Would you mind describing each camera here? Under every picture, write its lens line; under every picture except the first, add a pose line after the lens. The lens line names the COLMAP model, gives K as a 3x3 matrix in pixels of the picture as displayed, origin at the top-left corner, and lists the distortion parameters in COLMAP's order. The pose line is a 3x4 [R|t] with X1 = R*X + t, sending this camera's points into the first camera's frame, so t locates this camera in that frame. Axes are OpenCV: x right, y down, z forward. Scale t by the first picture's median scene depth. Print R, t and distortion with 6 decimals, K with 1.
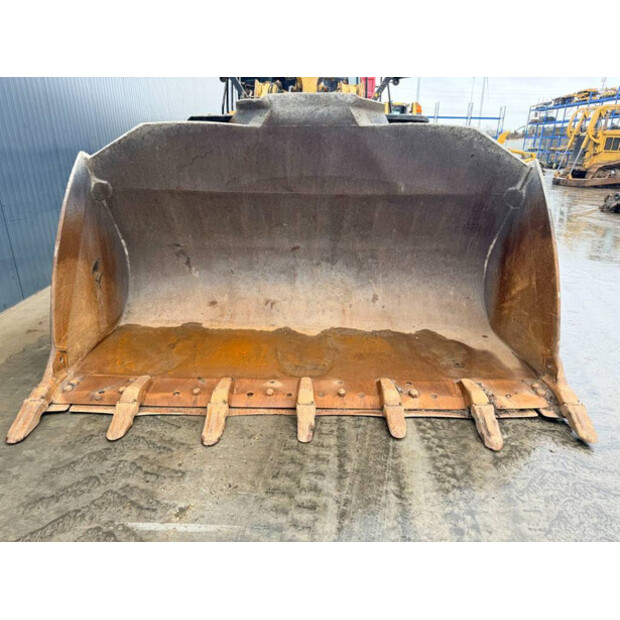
lens RADIAL K [[441.0, 0, 309.7], [0, 441.0, 314.6], [0, 0, 1]] dist [0.069279, -0.087819]
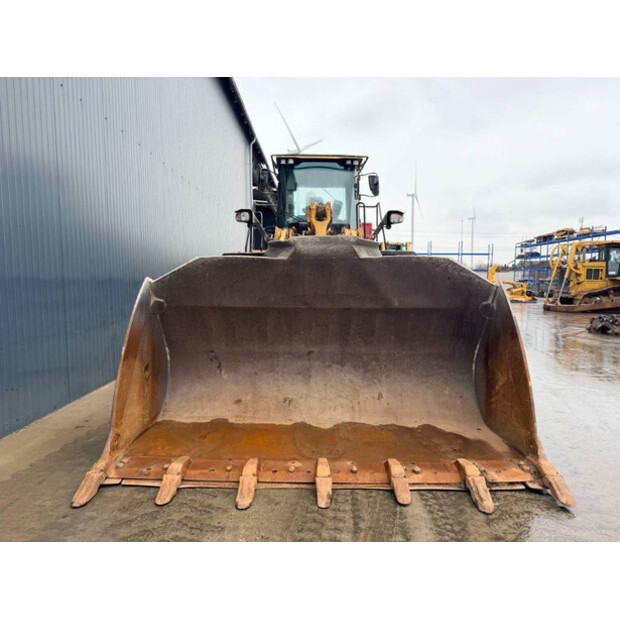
lens RADIAL K [[441.0, 0, 314.2], [0, 441.0, 308.5], [0, 0, 1]] dist [0.069279, -0.087819]
pose [[0.999965, -0.007990, -0.002278, -0.021636], [0.006978, 0.956480, -0.291713, 0.095662], [0.004509, 0.291687, 0.956503, -0.198132]]
